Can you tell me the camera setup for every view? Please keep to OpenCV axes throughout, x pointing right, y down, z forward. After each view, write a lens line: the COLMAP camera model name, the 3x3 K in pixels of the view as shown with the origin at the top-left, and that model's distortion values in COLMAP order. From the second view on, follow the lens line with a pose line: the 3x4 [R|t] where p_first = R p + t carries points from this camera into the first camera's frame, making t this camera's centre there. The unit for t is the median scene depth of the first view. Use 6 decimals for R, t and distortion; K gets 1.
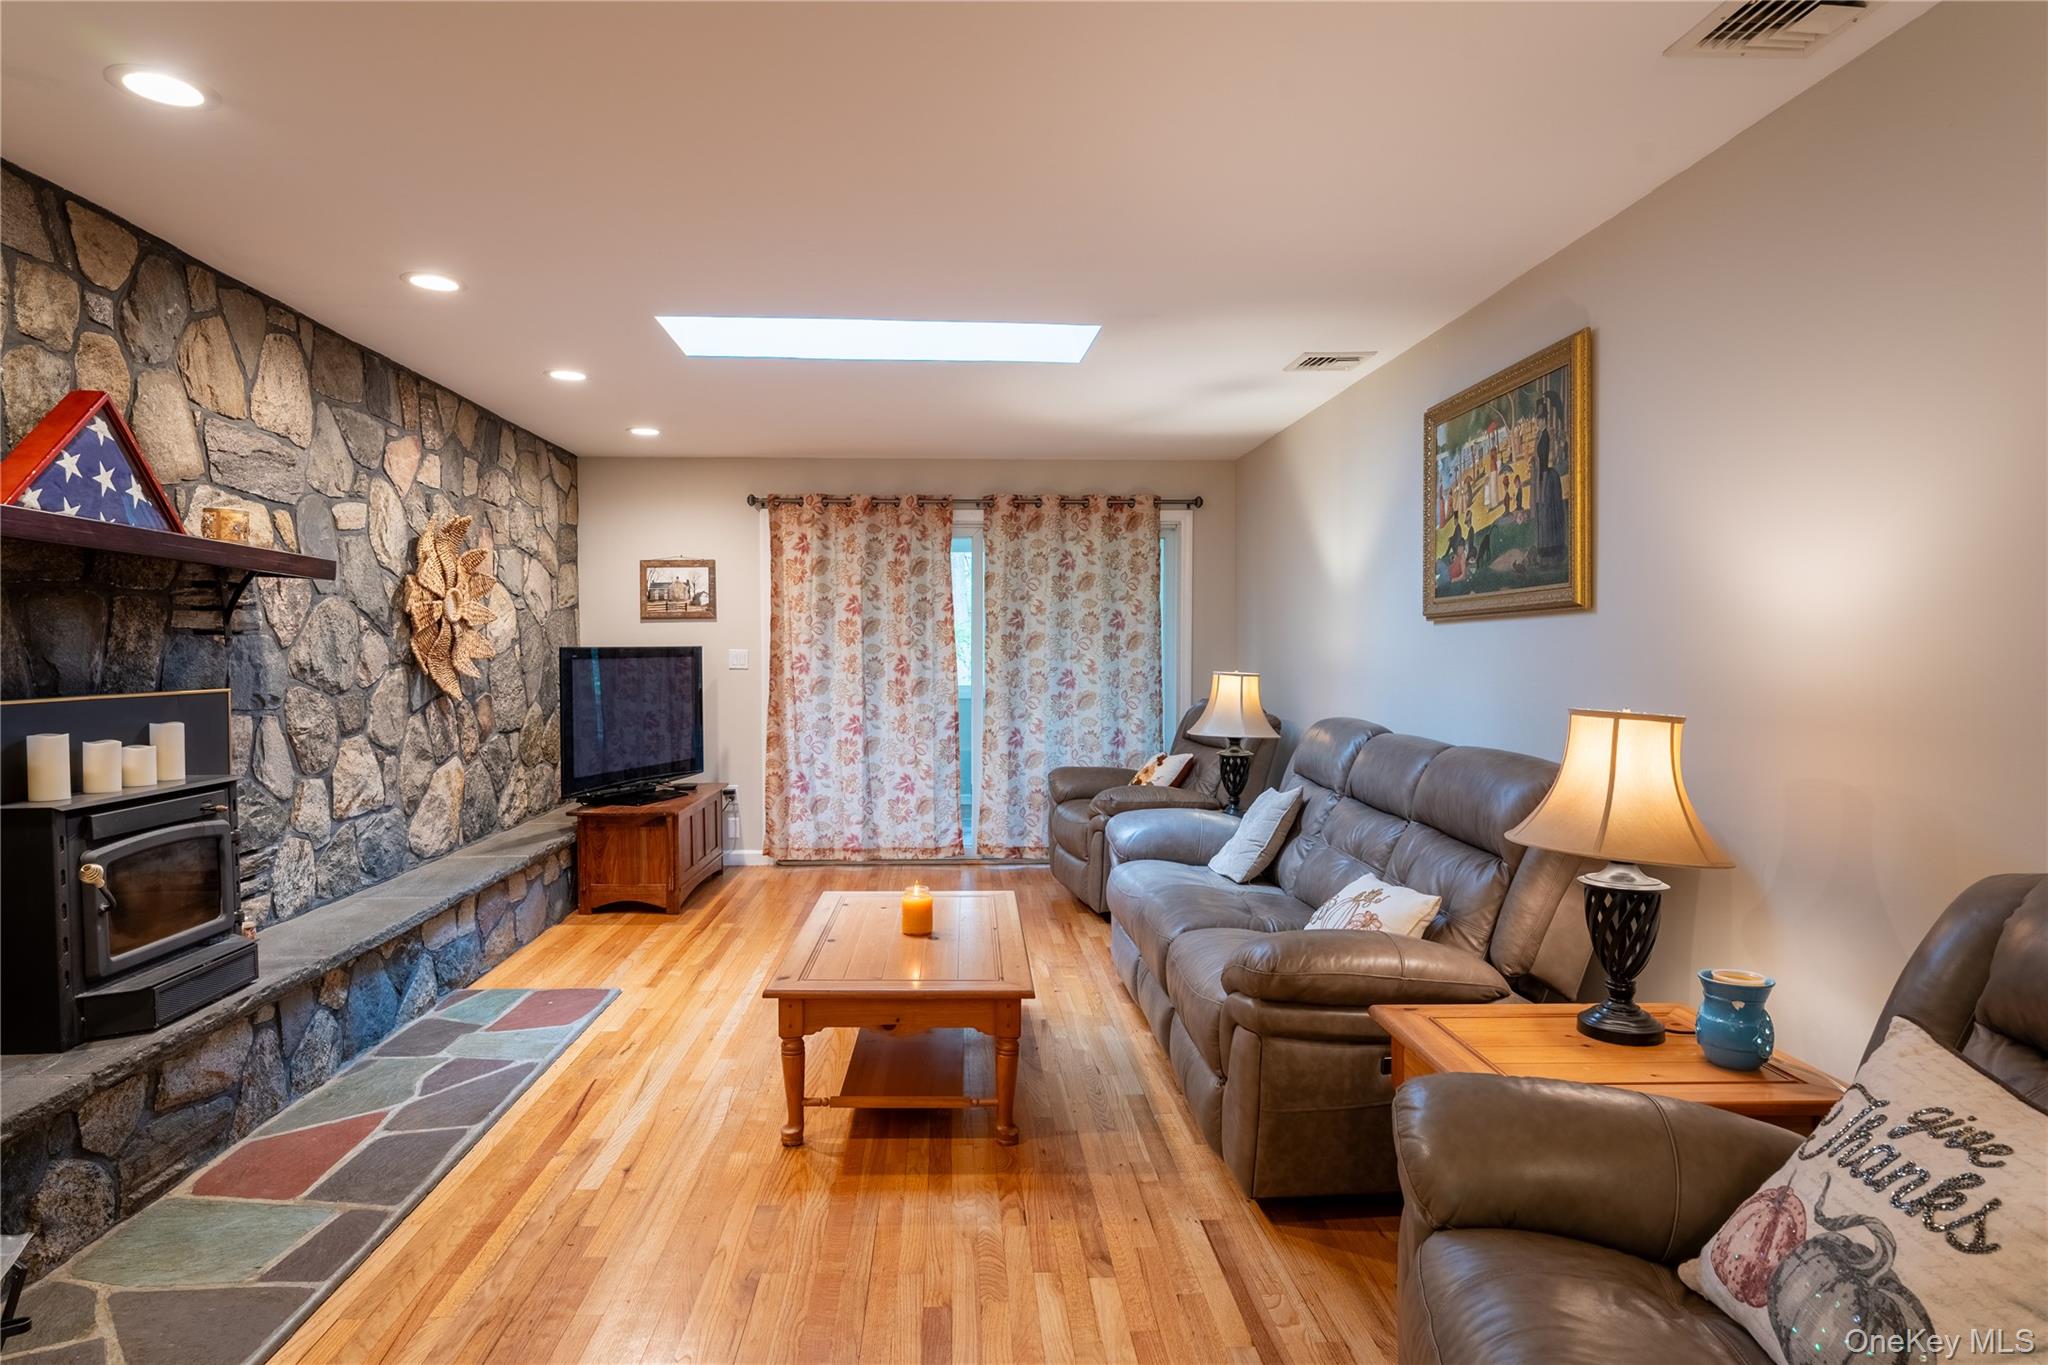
lens RADIAL K [[1140.1, 0, 988.5], [0, 1140.1, 684.1], [0, 0, 1]] dist [0.004515, -0.002665]
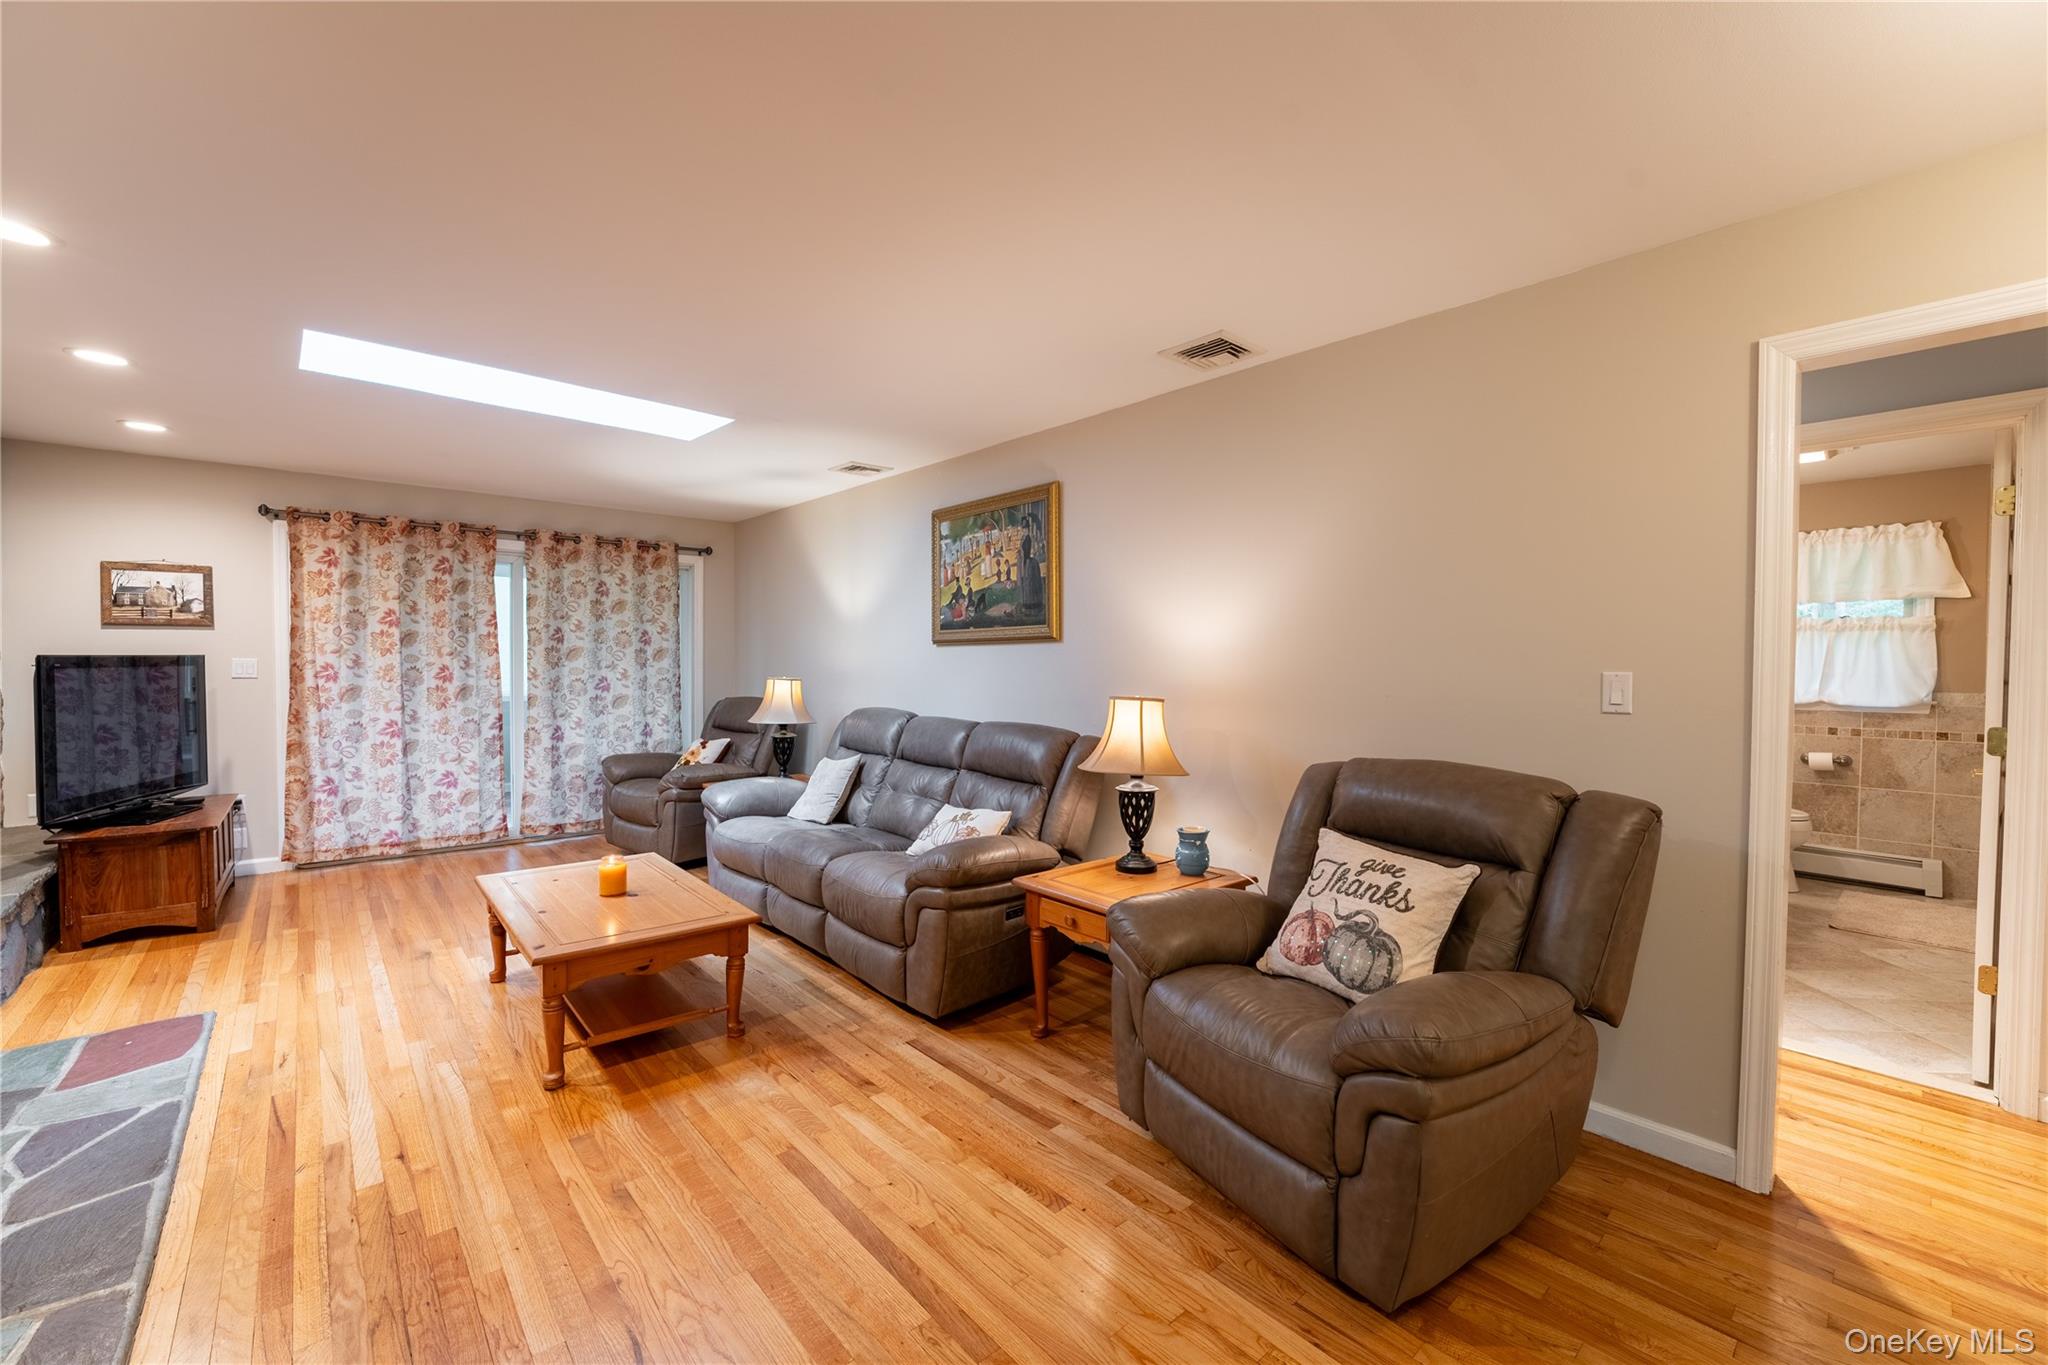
lens RADIAL K [[820.7, 0, 1015.1], [0, 820.7, 684.5], [0, 0, 1]] dist [-0.015718, 0.003740]
pose [[0.775638, -0.012118, 0.631061, -0.250096], [0.013074, 0.999910, 0.003132, -0.001820], [-0.631042, 0.005821, 0.775727, 0.046864]]
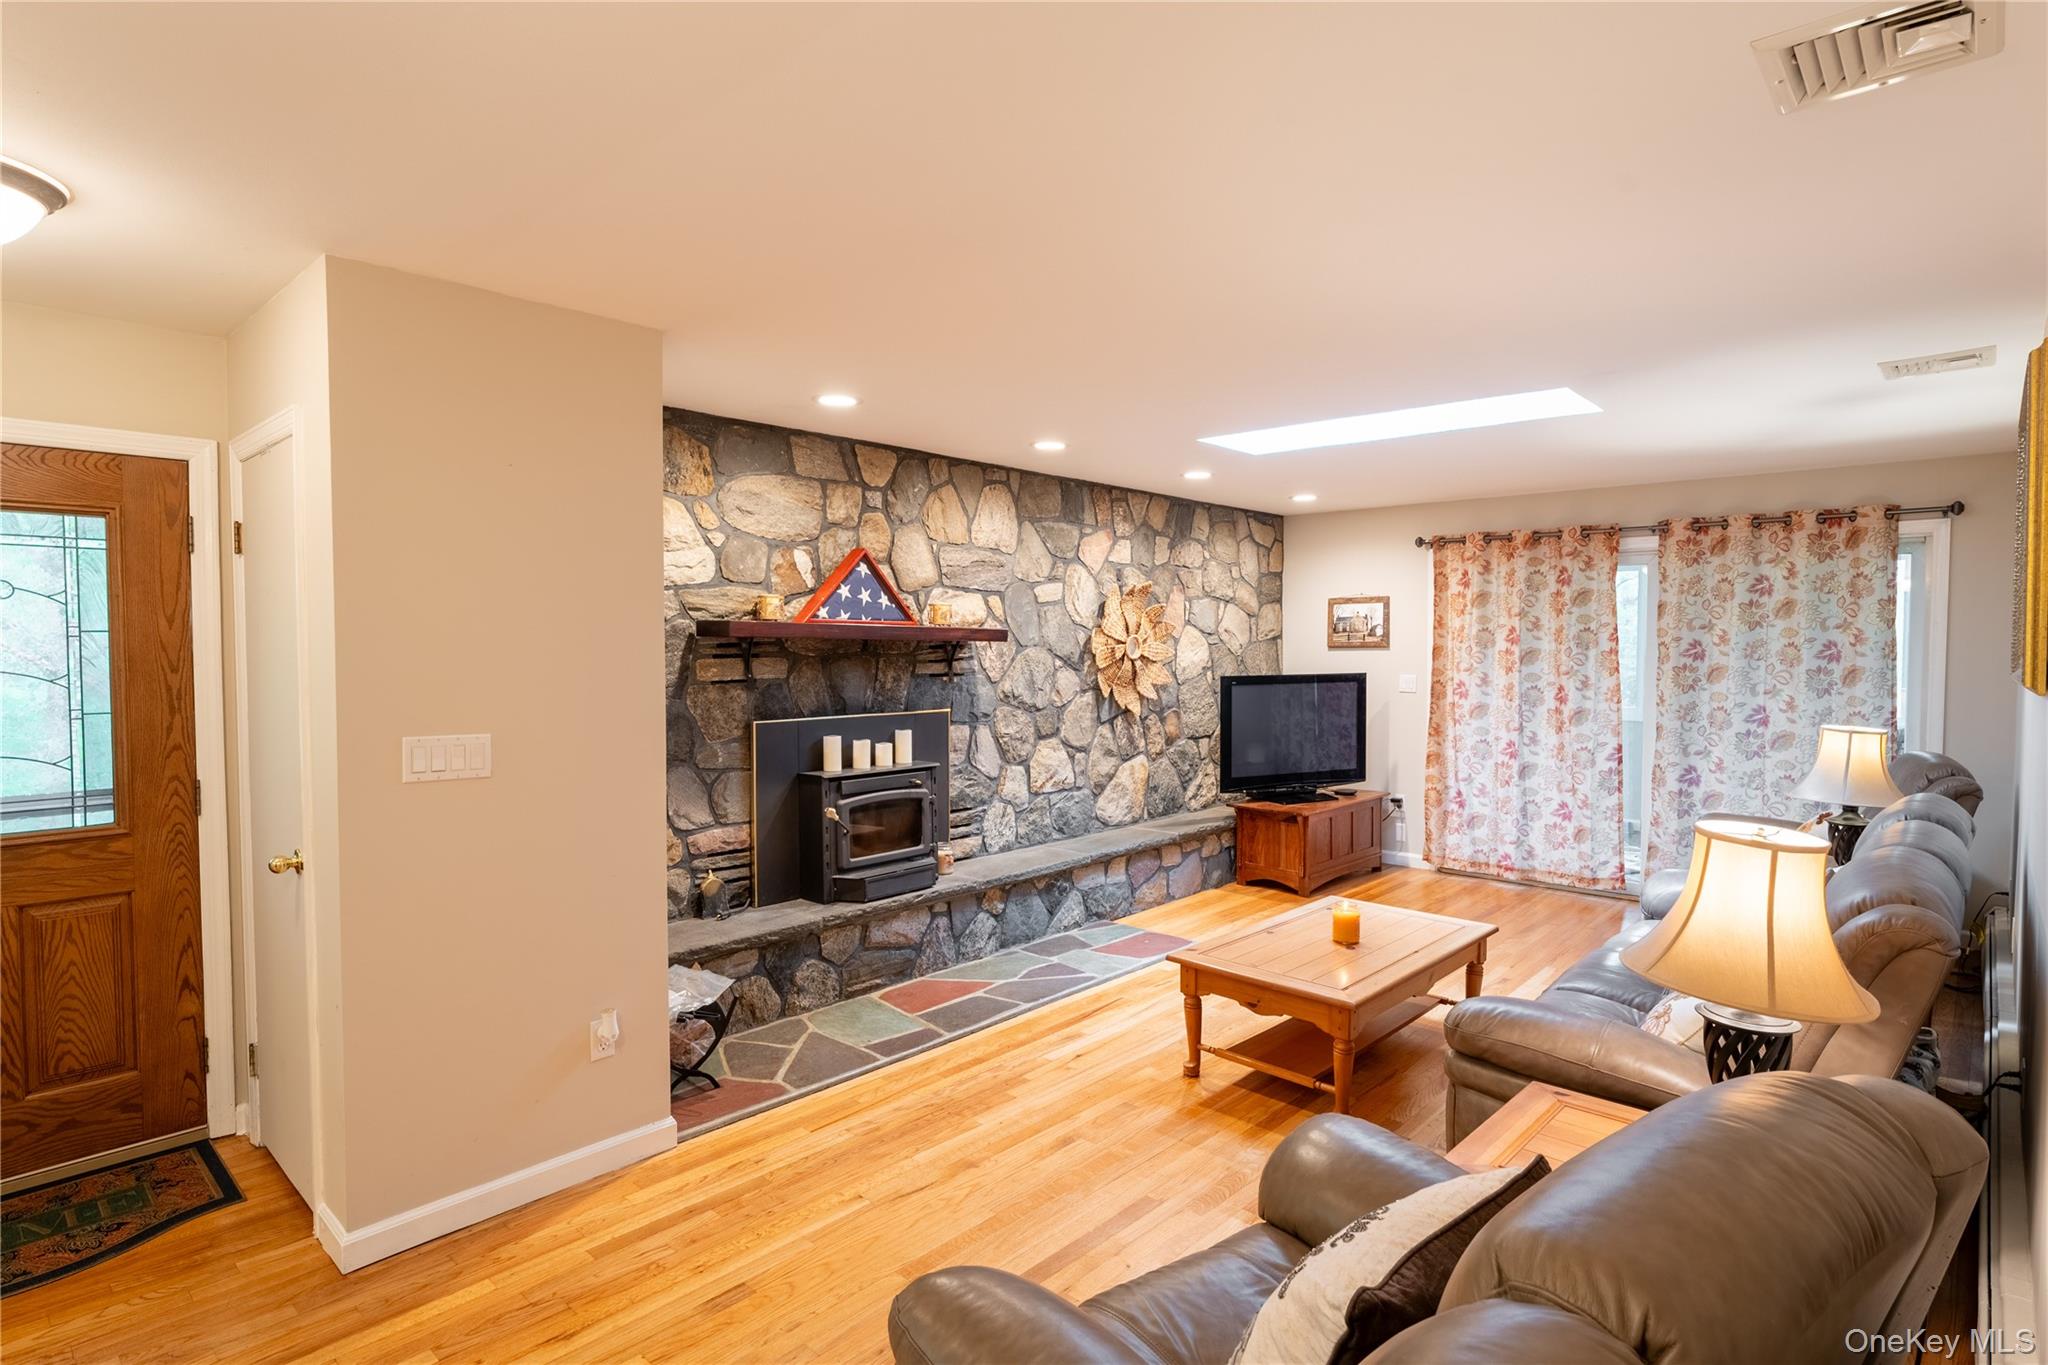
lens RADIAL K [[1047.1, 0, 1023.1], [0, 1047.1, 687.3], [0, 0, 1]] dist [-0.002416, 0.000561]
pose [[0.712054, 0.031718, -0.701408, 0.407056], [-0.023715, 0.999496, 0.021122, -0.053549], [0.701724, 0.001594, 0.712447, -0.005809]]
